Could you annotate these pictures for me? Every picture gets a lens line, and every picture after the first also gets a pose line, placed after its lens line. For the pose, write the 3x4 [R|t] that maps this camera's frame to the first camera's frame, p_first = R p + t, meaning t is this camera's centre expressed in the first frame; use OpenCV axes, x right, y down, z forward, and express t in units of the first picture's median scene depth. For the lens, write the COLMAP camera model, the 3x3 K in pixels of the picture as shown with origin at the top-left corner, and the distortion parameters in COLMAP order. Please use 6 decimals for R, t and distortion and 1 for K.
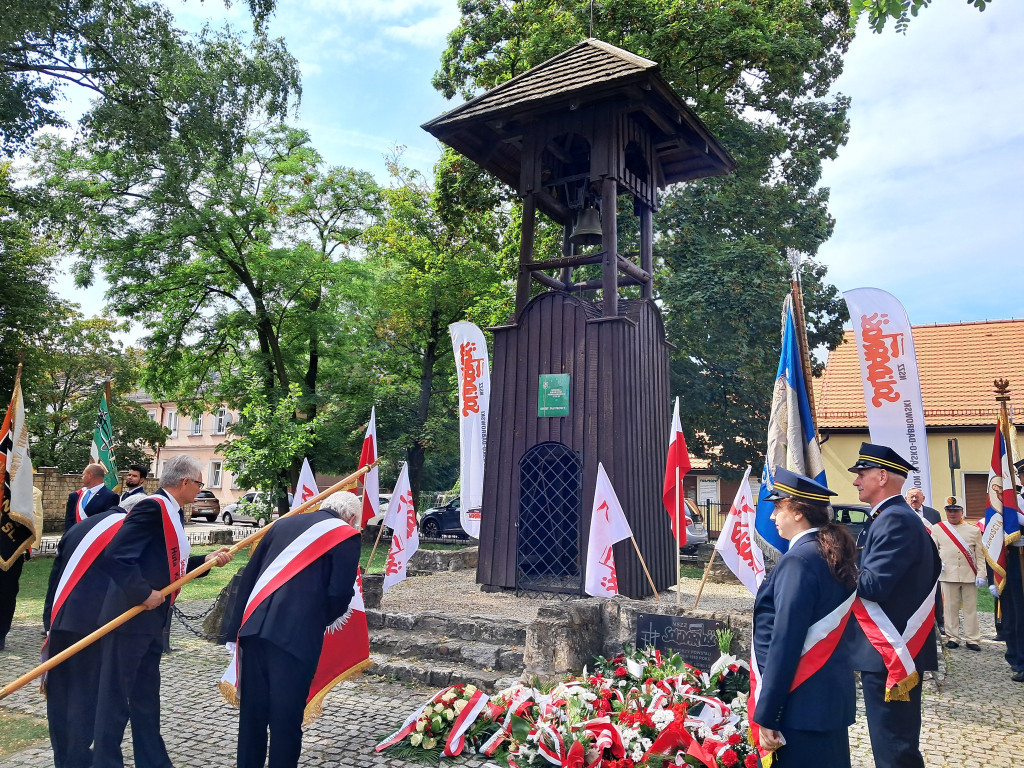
lens RADIAL K [[813.9, 0, 512.0], [0, 813.9, 384.0], [0, 0, 1]] dist [0.057007, -0.137910]
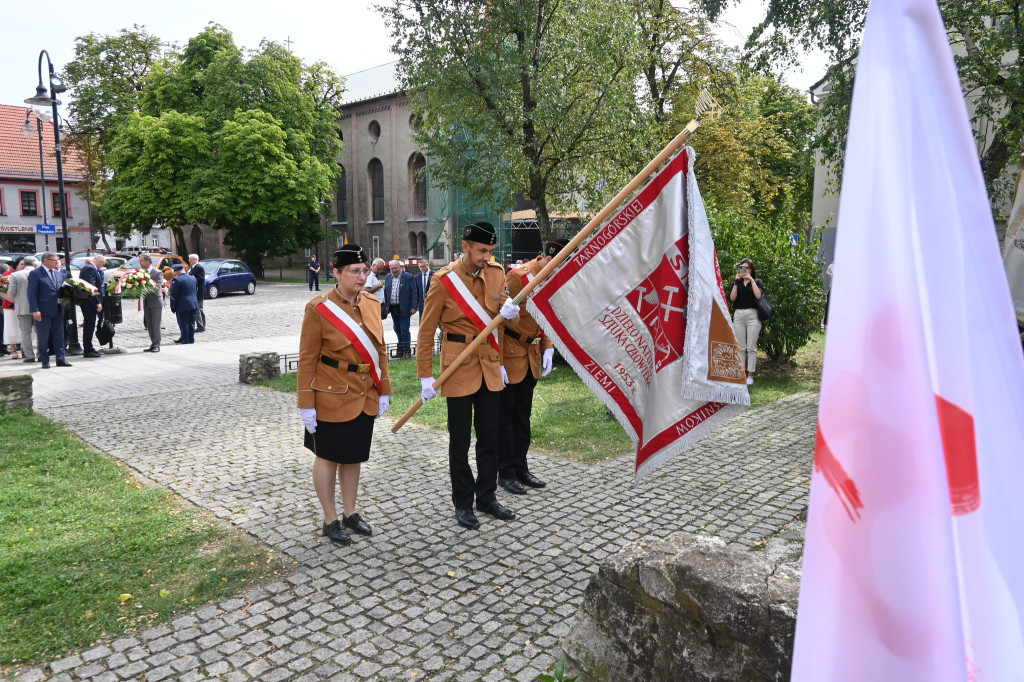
lens RADIAL K [[697.3, 0, 512.0], [0, 697.3, 341.0], [0, 0, 1]] dist [-0.005475, -0.000826]
pose [[-0.295498, 0.089558, -0.951136, 0.111877], [0.117154, 0.991479, 0.056959, 0.040362], [0.948133, -0.094598, -0.303472, 0.290049]]
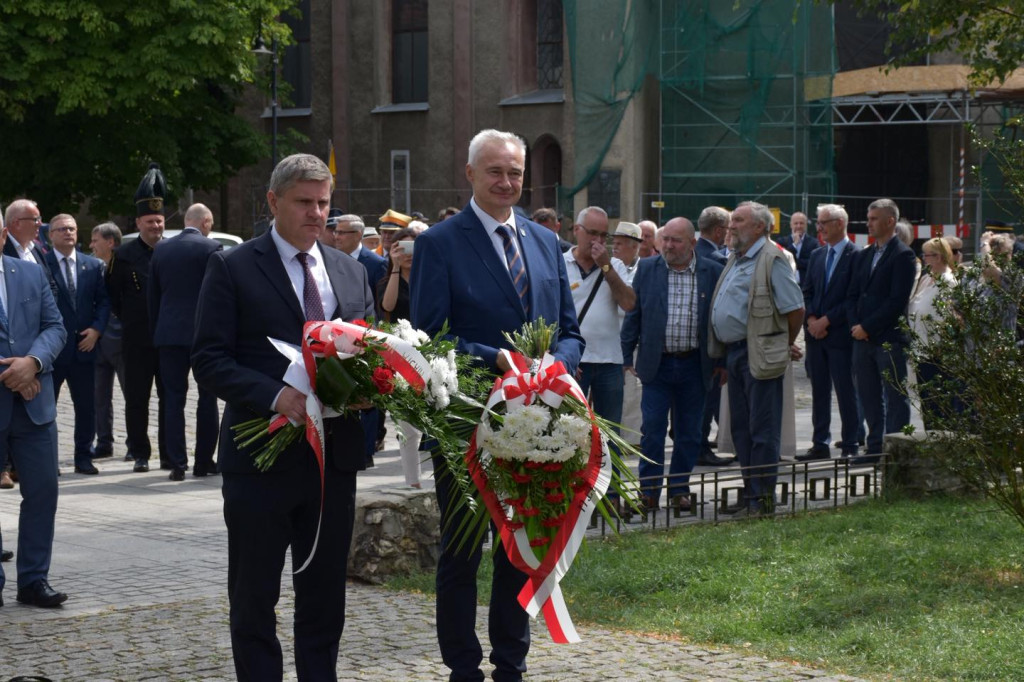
lens RADIAL K [[2190.3, 0, 512.0], [0, 2190.3, 341.0], [0, 0, 1]] dist [-0.035370, -0.054683]
pose [[-0.391101, 0.030359, -0.919847, 0.156087], [0.115391, 0.993187, -0.016283, 0.033207], [0.913085, -0.112510, -0.391940, 0.218068]]
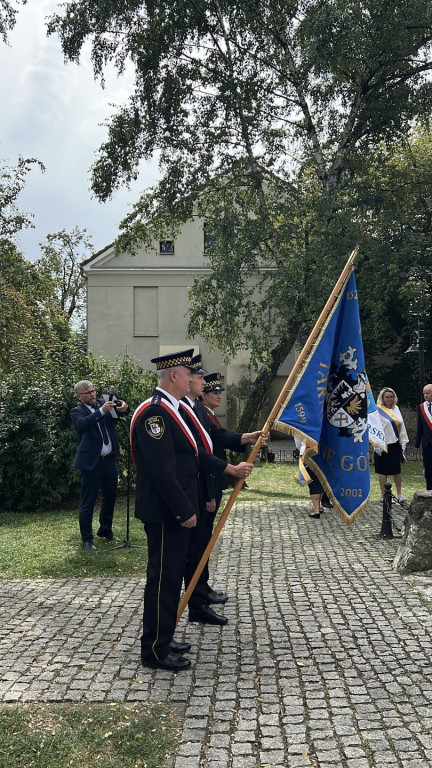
lens RADIAL K [[657.0, 0, 216.0], [0, 657.0, 384.0], [0, 0, 1]] dist [0.094973, -0.205076]
pose [[0.402186, -0.060965, -0.913526, 0.119571], [0.141984, 0.989863, -0.003550, 0.027442], [0.904481, -0.128278, 0.406765, 0.145263]]
